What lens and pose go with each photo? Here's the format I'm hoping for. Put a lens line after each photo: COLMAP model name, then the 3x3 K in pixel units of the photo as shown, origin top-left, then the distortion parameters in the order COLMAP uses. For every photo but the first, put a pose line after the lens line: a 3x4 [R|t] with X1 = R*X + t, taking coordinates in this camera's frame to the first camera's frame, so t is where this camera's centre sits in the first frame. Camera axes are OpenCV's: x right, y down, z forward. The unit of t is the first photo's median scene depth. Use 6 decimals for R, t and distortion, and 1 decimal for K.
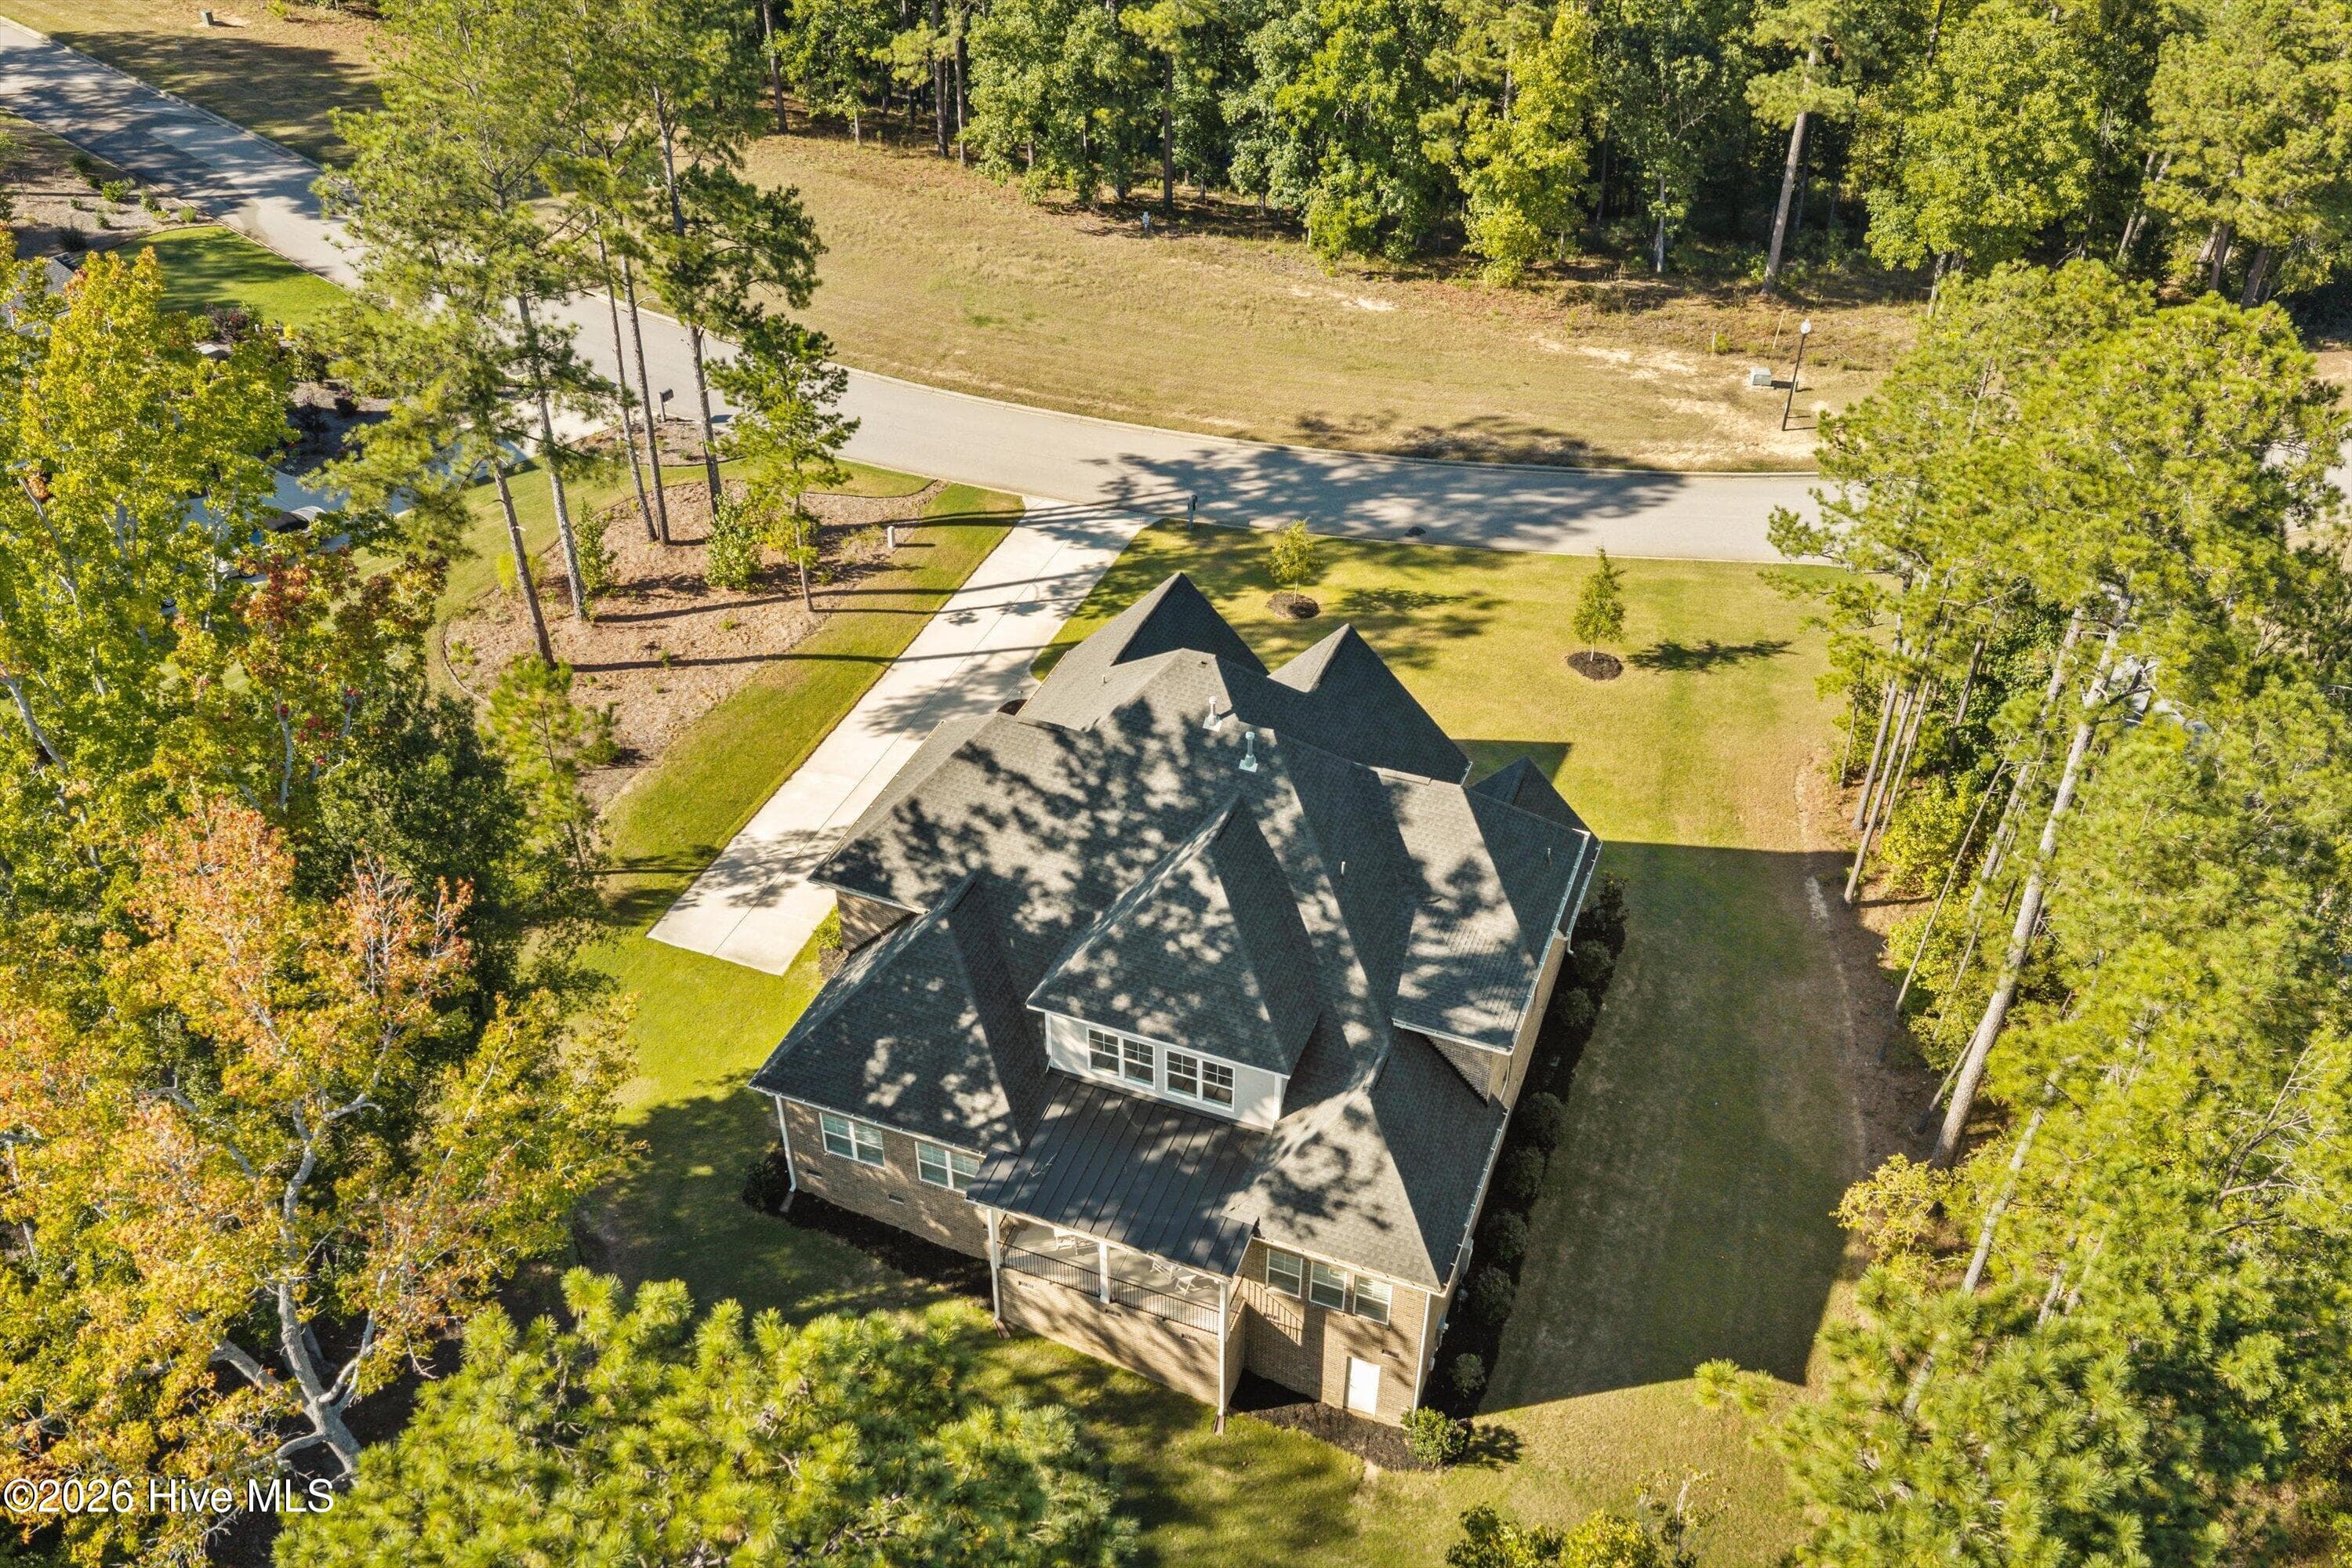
lens RADIAL K [[1971.9, 0, 1174.6], [0, 1971.9, 791.8], [0, 0, 1]] dist [0.007070, -0.012528]
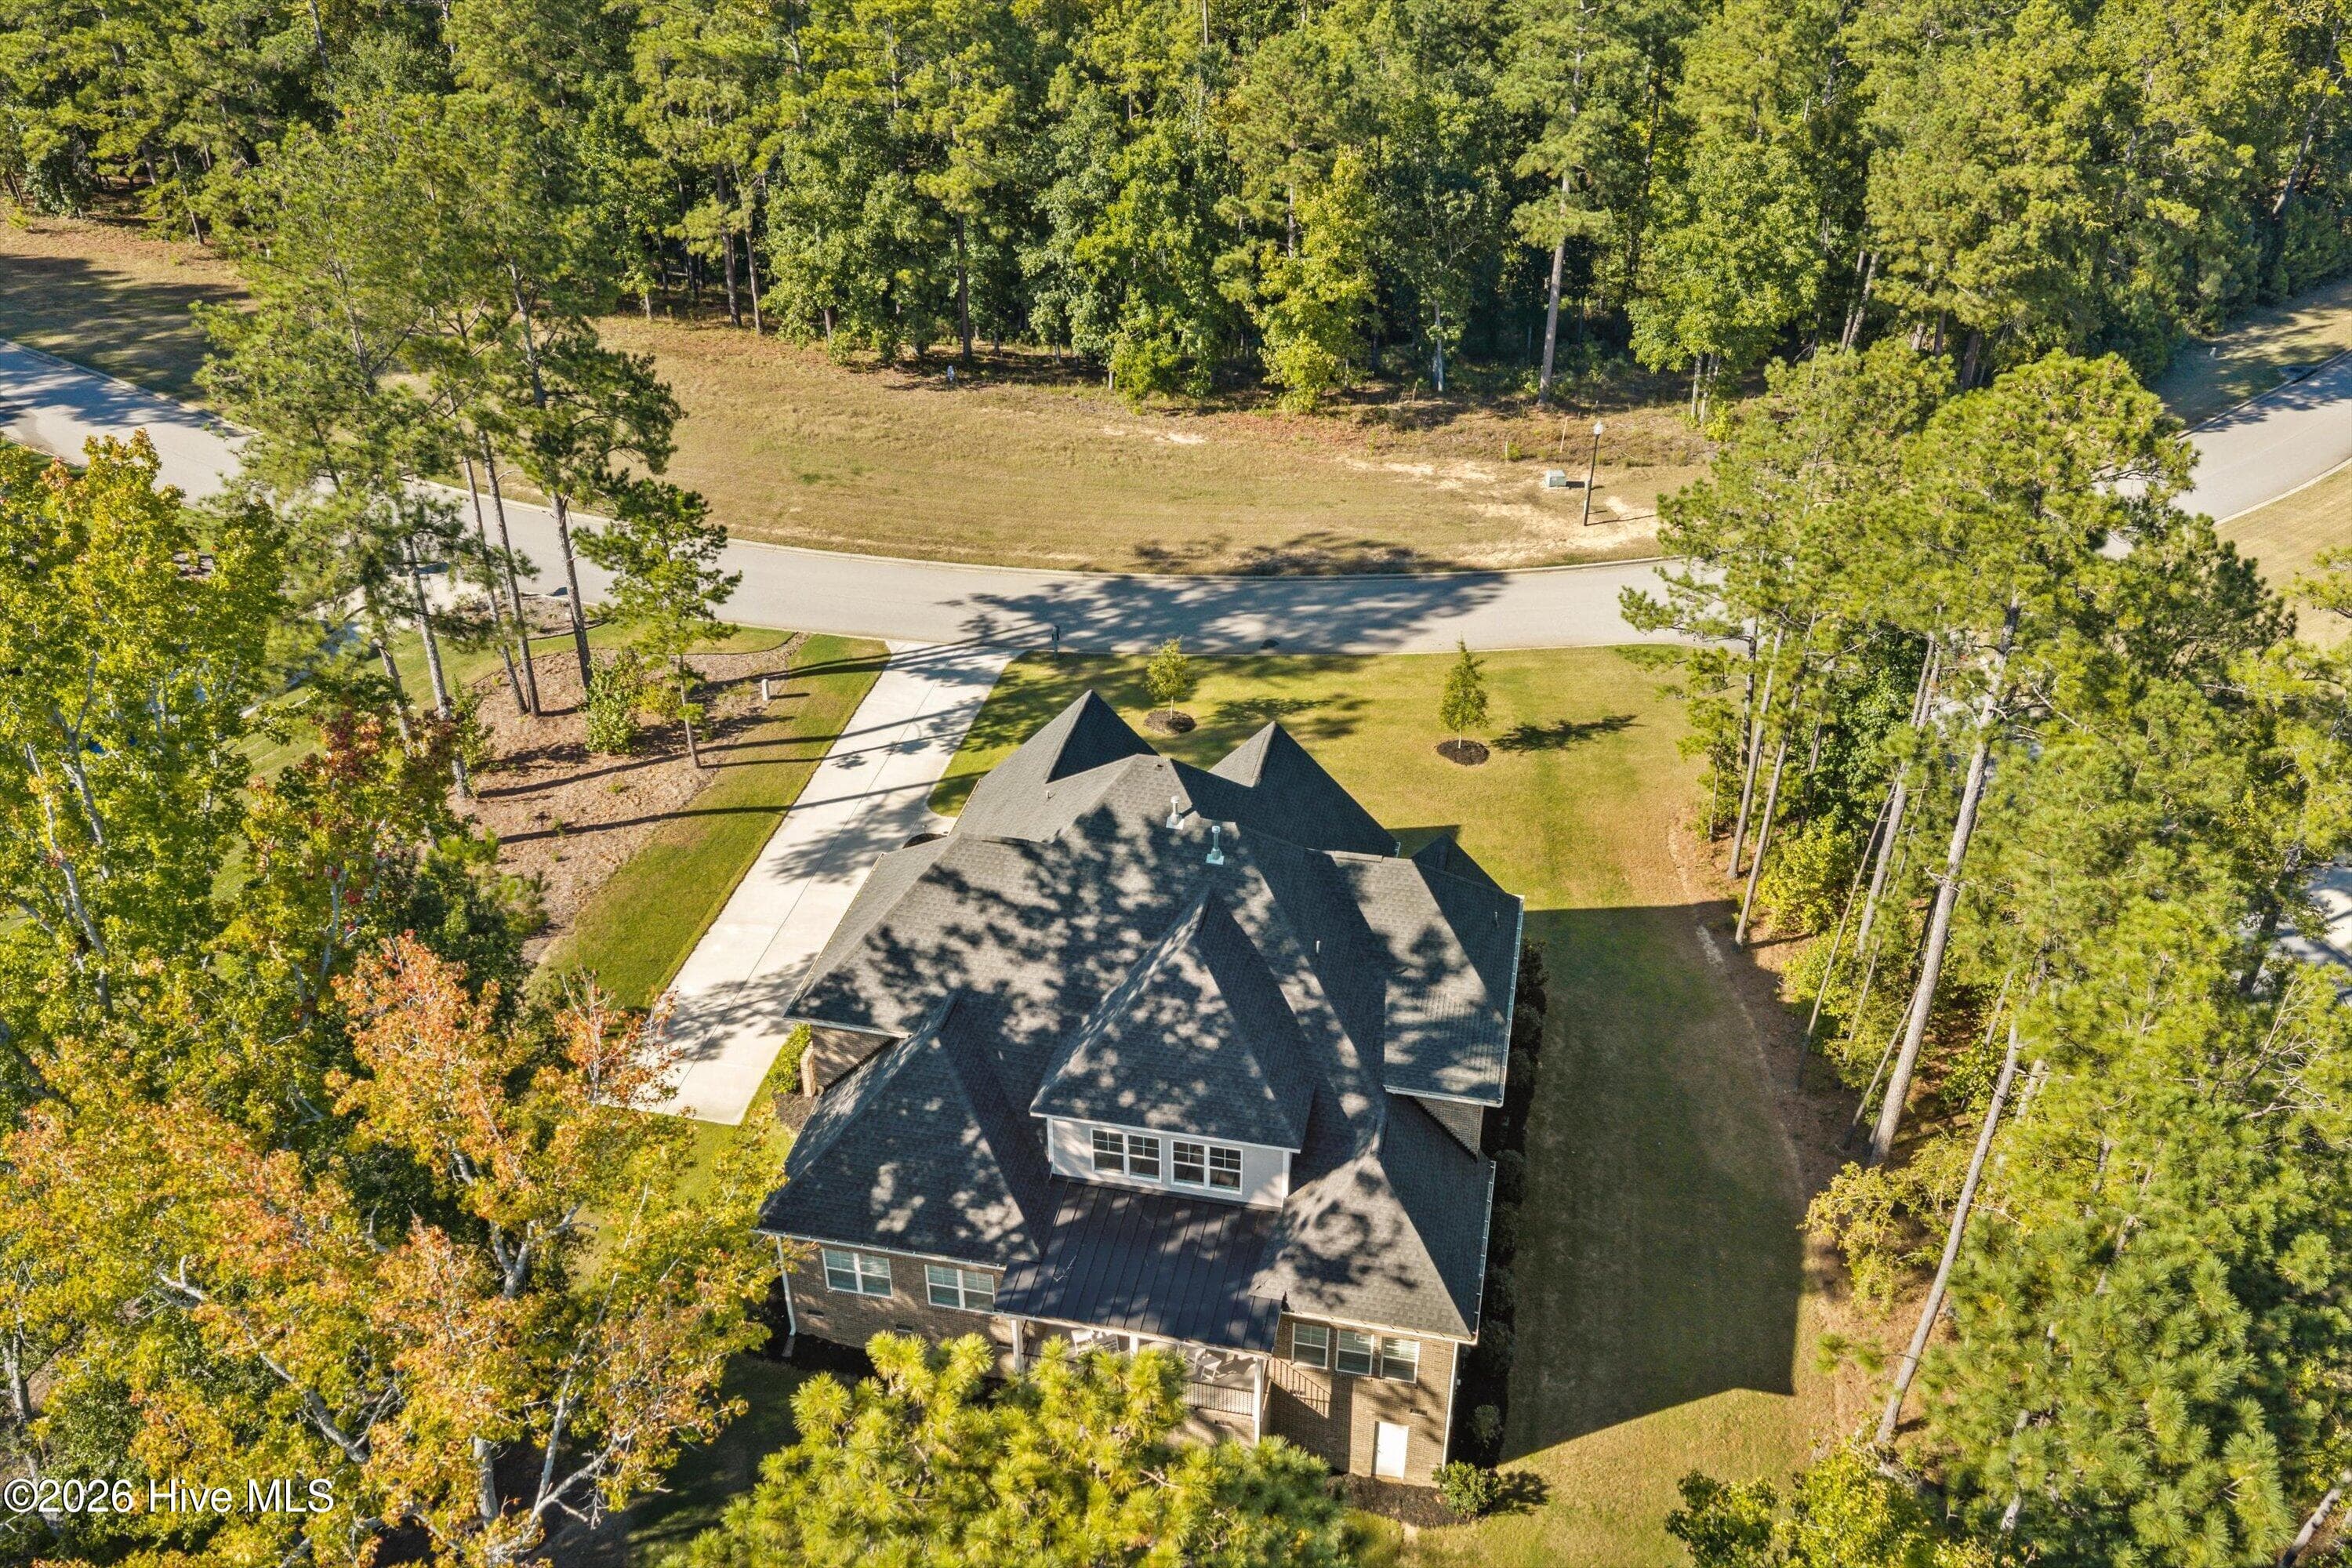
lens RADIAL K [[1971.9, 0, 1176.6], [0, 1971.9, 788.6], [0, 0, 1]] dist [0.007070, -0.012528]
pose [[0.986860, -0.091017, 0.133507, -0.088549], [0.101176, 0.992304, -0.071383, 0.016380], [-0.125982, 0.083952, 0.988474, -0.020588]]
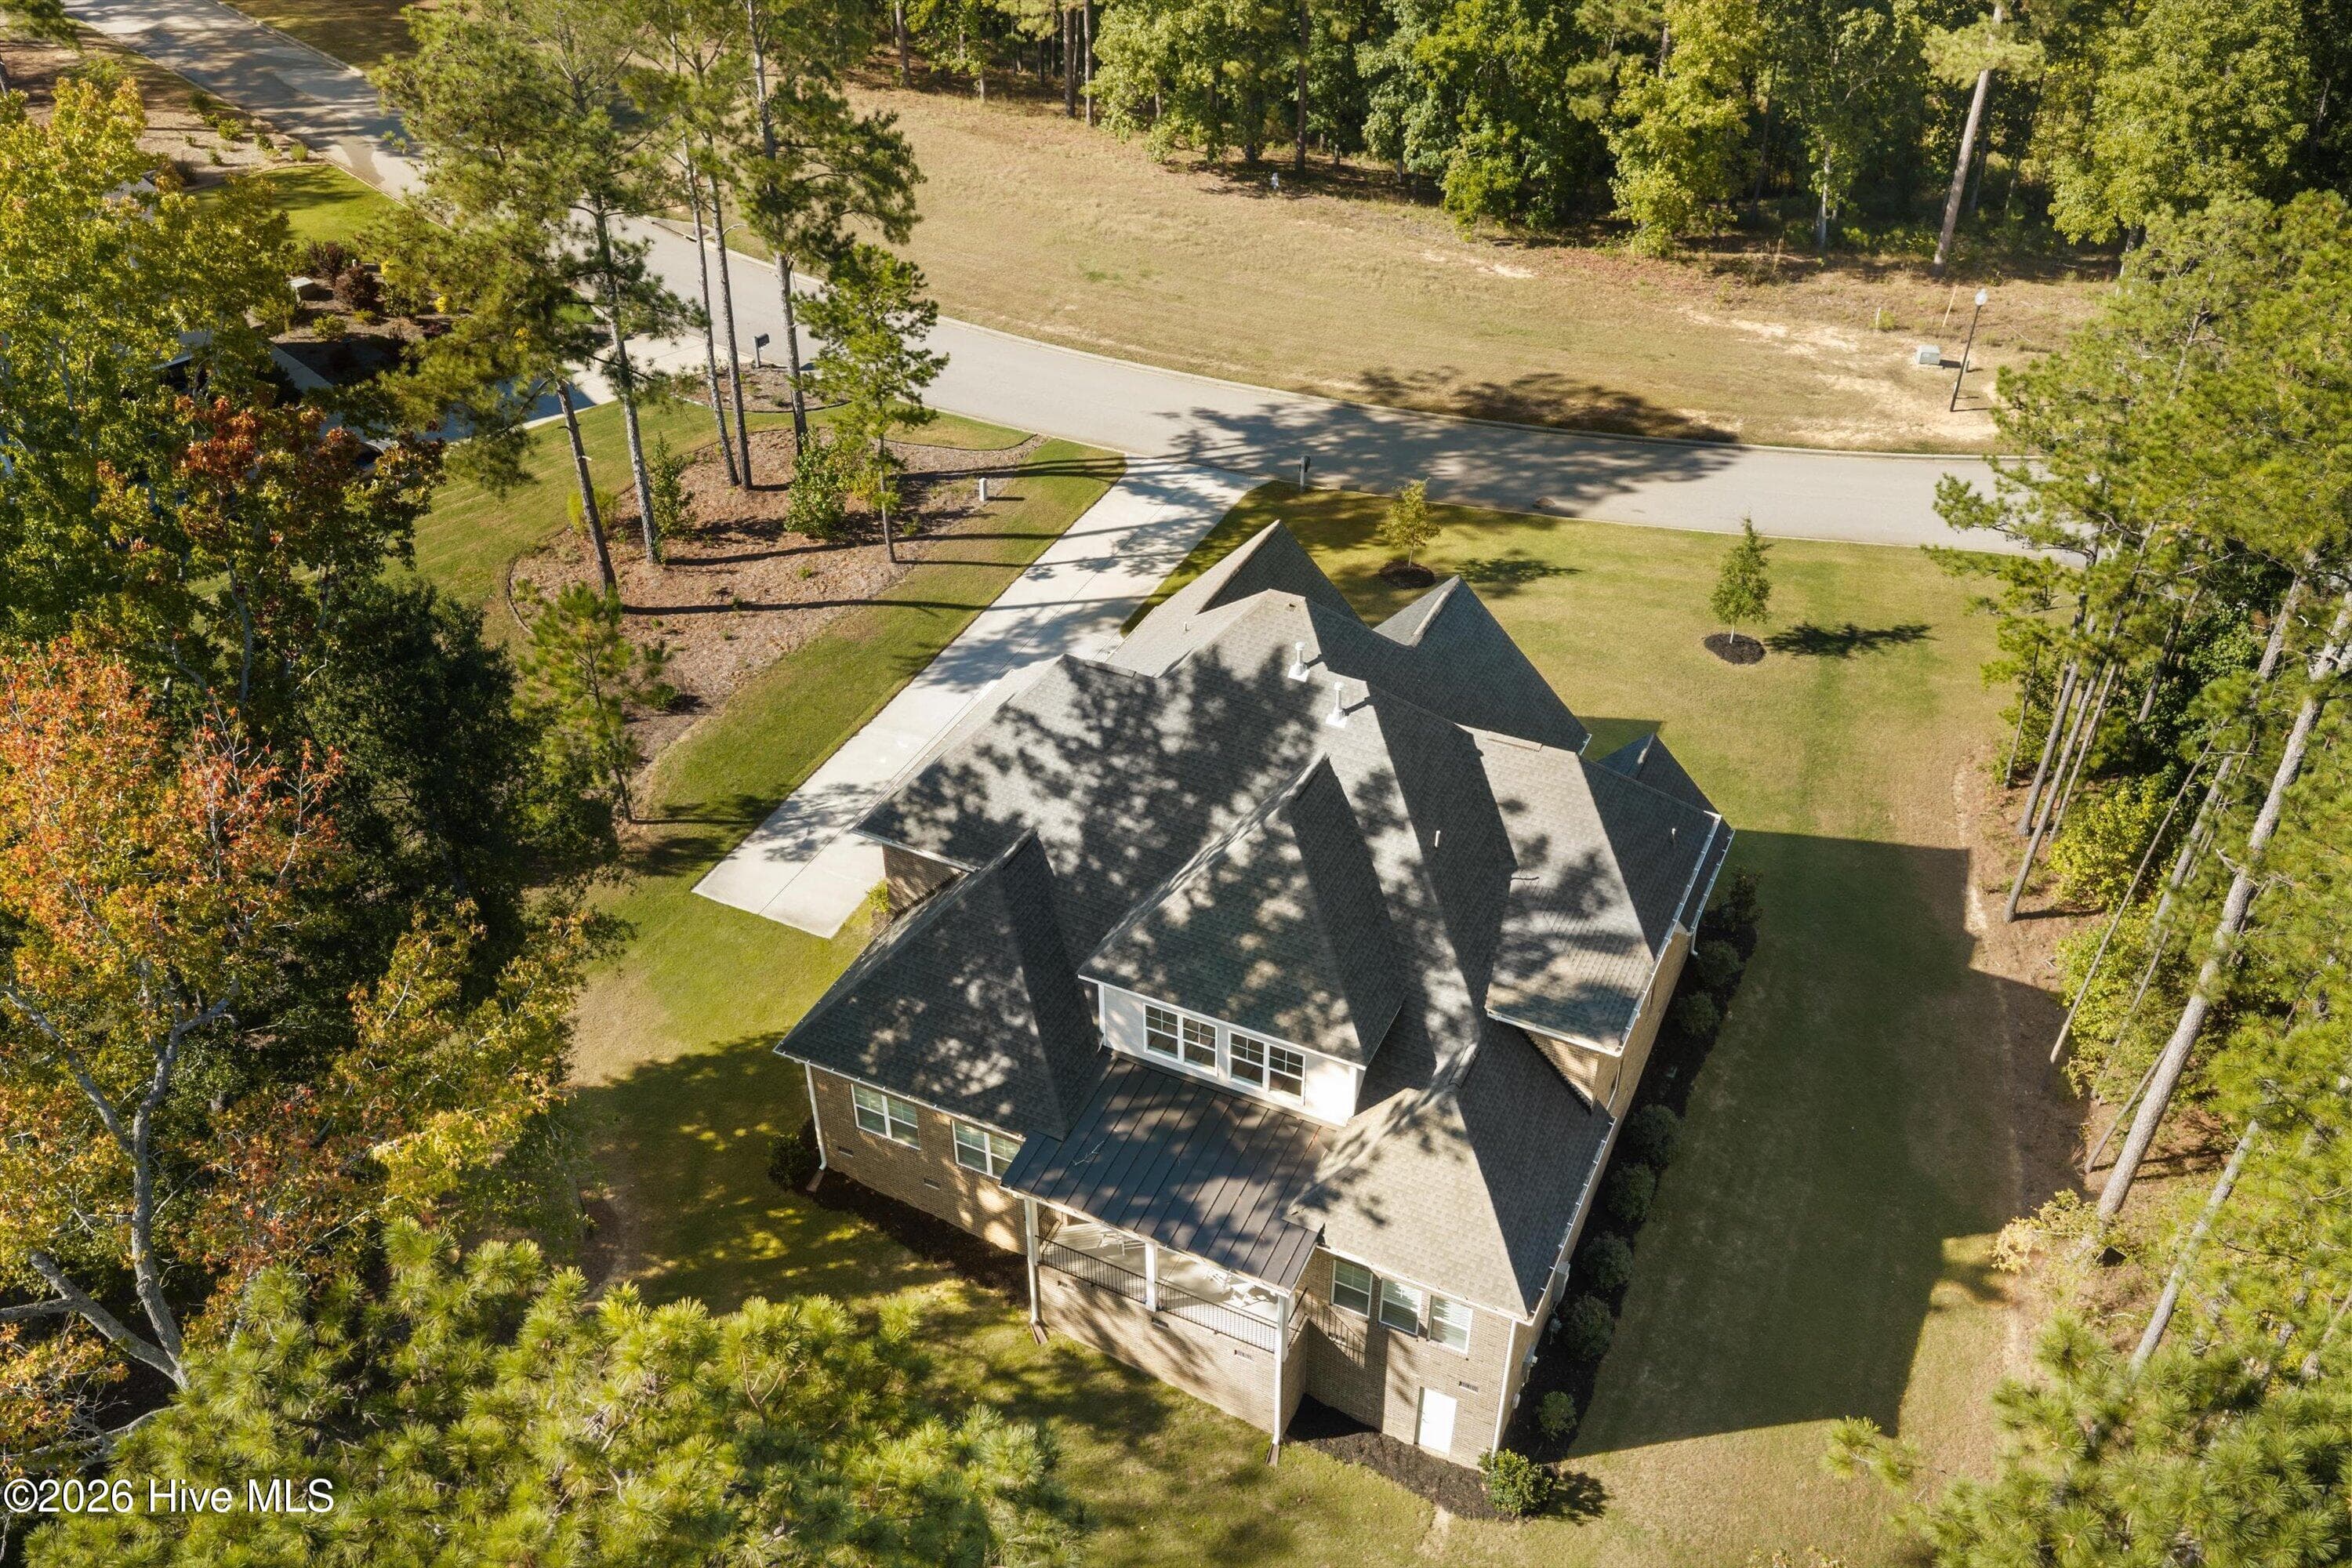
lens RADIAL K [[1971.9, 0, 1175.9], [0, 1971.9, 789.9], [0, 0, 1]] dist [0.007070, -0.012528]
pose [[0.997127, 0.040106, -0.064253, 0.017431], [-0.040654, 0.999147, -0.007241, 0.020977], [0.063908, 0.009832, 0.997907, 0.075785]]
